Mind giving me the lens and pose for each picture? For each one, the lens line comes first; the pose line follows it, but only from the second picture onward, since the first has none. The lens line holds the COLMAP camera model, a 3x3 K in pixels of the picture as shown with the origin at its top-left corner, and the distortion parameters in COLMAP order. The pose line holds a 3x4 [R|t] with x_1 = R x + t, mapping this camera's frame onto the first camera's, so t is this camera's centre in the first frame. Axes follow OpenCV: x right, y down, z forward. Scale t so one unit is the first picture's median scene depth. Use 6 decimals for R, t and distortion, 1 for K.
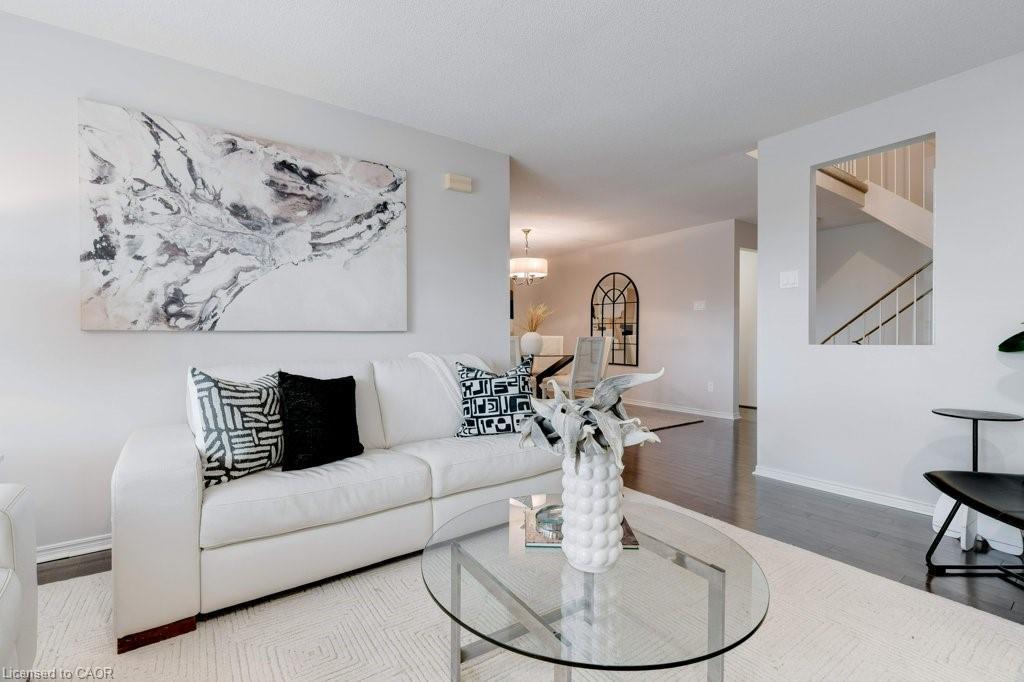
lens RADIAL K [[454.5, 0, 511.8], [0, 454.5, 338.0], [0, 0, 1]] dist [-0.013636, 0.002913]
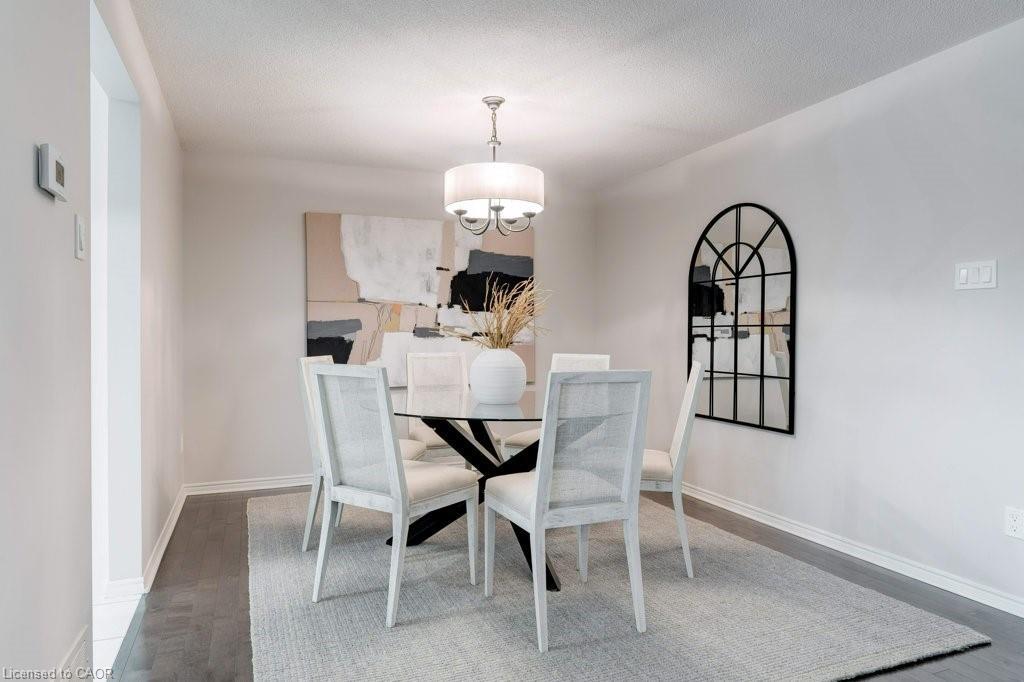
lens RADIAL K [[629.3, 0, 509.9], [0, 629.3, 336.2], [0, 0, 1]] dist [-0.001985, 0.000243]
pose [[0.973796, 0.004543, -0.227379, 0.157696], [-0.005992, 0.999966, -0.005680, -0.017986], [0.227345, 0.006894, 0.973790, 0.399074]]
